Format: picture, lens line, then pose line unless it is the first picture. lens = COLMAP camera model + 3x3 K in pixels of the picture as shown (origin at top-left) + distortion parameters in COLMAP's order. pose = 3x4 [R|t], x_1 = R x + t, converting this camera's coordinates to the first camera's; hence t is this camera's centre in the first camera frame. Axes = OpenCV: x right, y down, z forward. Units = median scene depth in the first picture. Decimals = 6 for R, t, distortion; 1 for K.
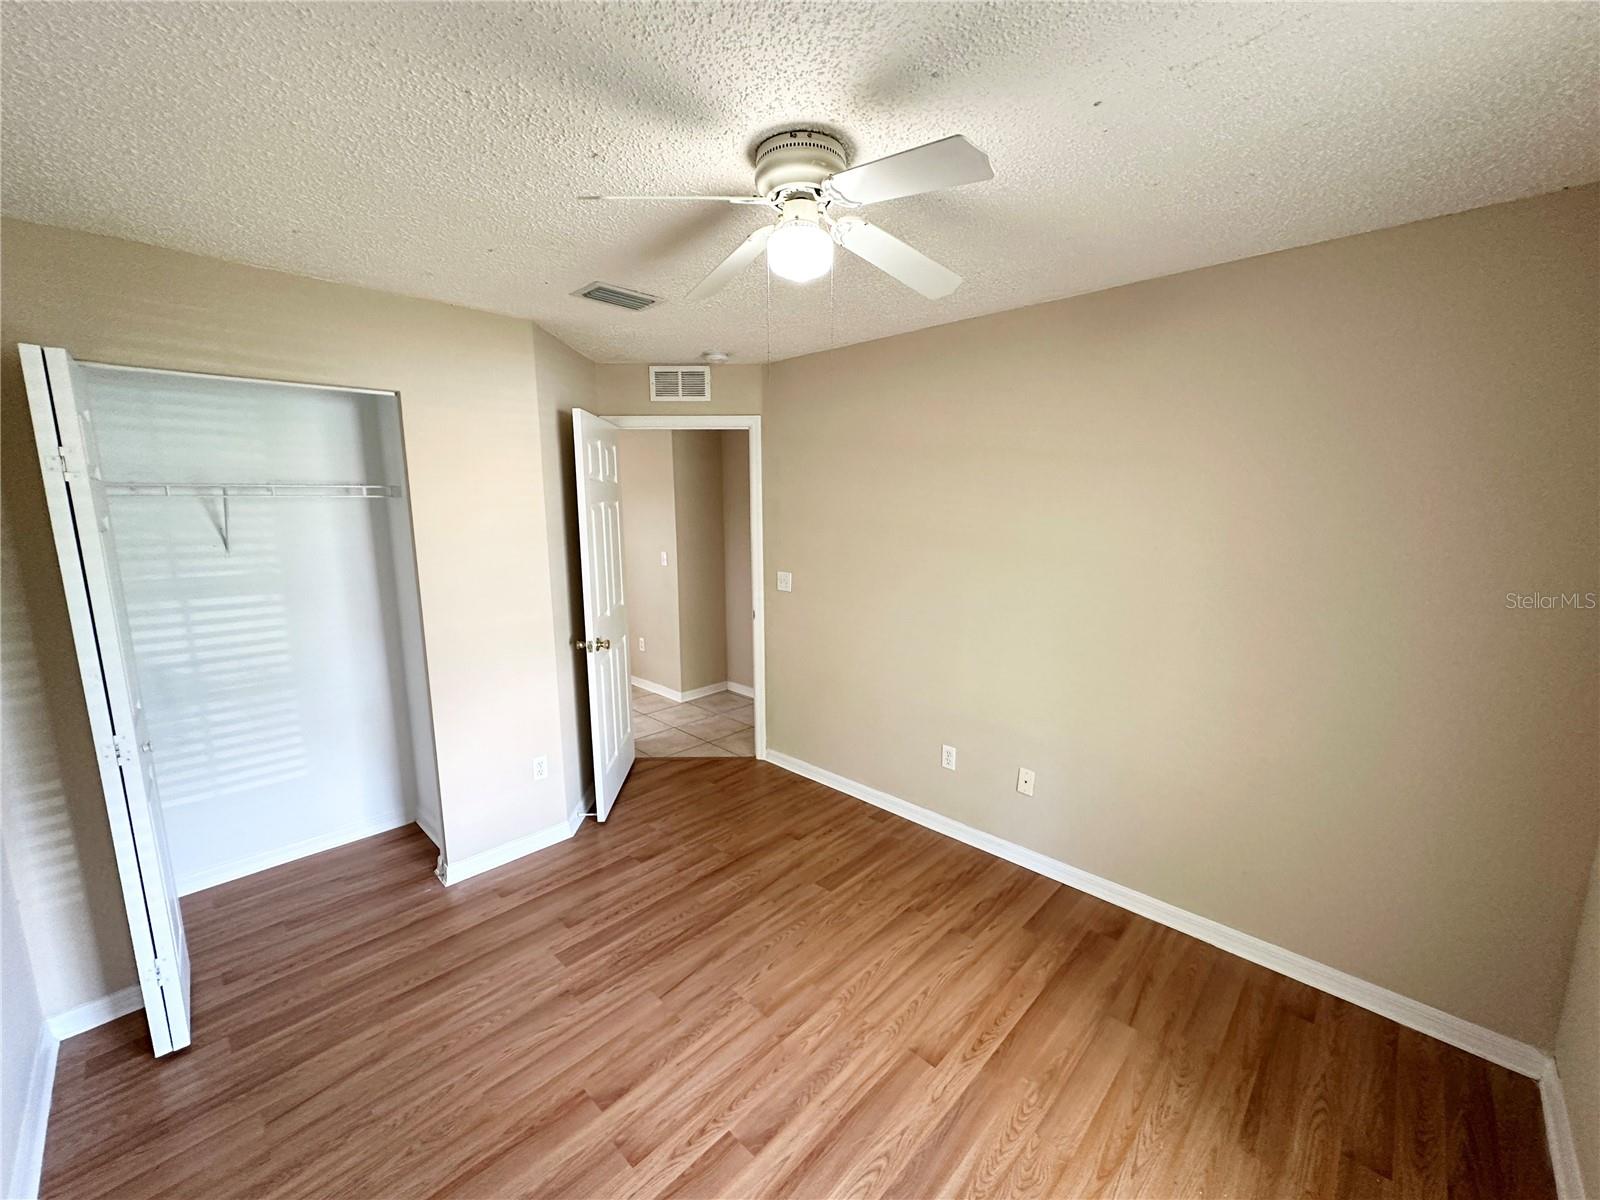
lens RADIAL K [[635.0, 0, 804.7], [0, 635.0, 605.6], [0, 0, 1]] dist [-0.002990, 0.000061]
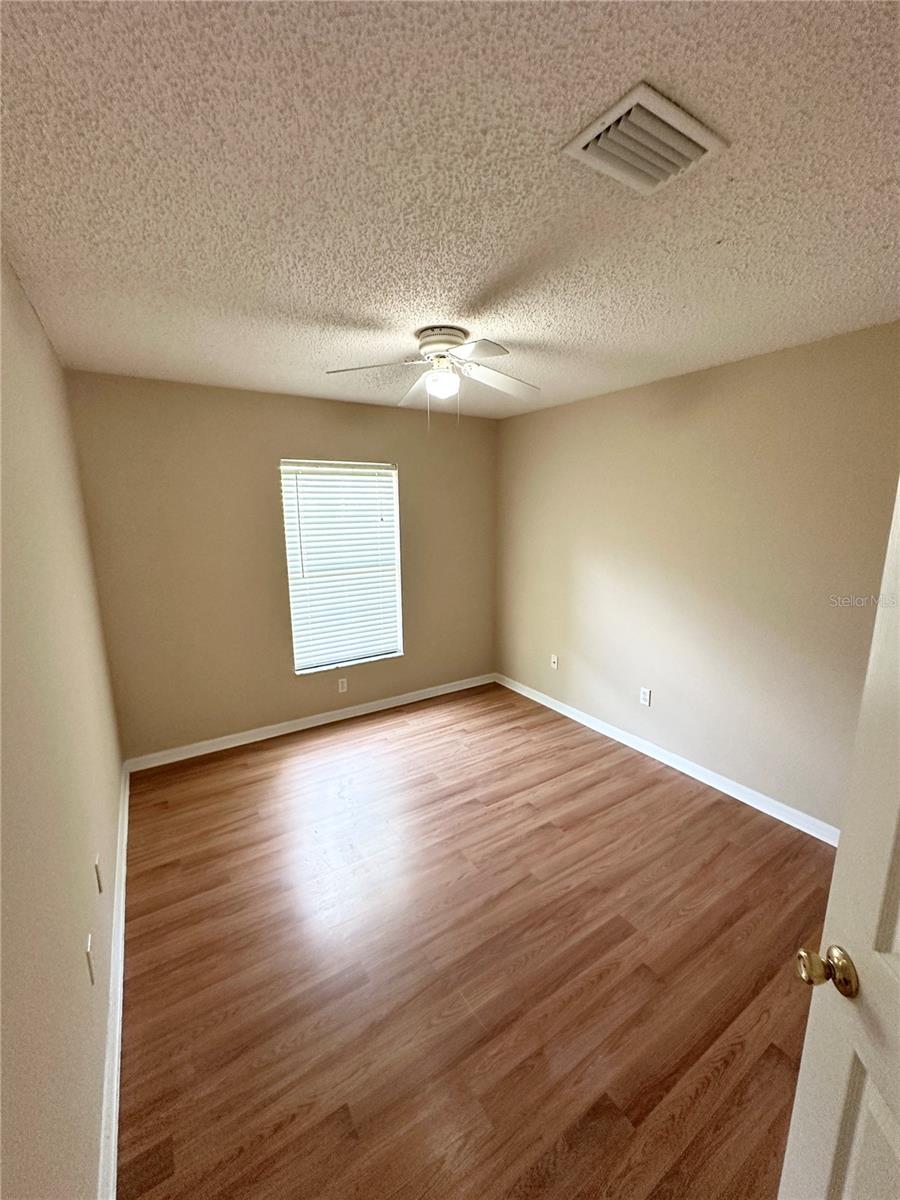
lens RADIAL K [[476.2, 0, 449.3], [0, 476.2, 600.6], [0, 0, 1]] dist [-0.002990, 0.000061]
pose [[-0.971208, -0.040532, 0.234761, -0.272382], [0.041694, 0.941293, 0.335006, -0.295943], [-0.234557, 0.335149, -0.912501, 1.785989]]
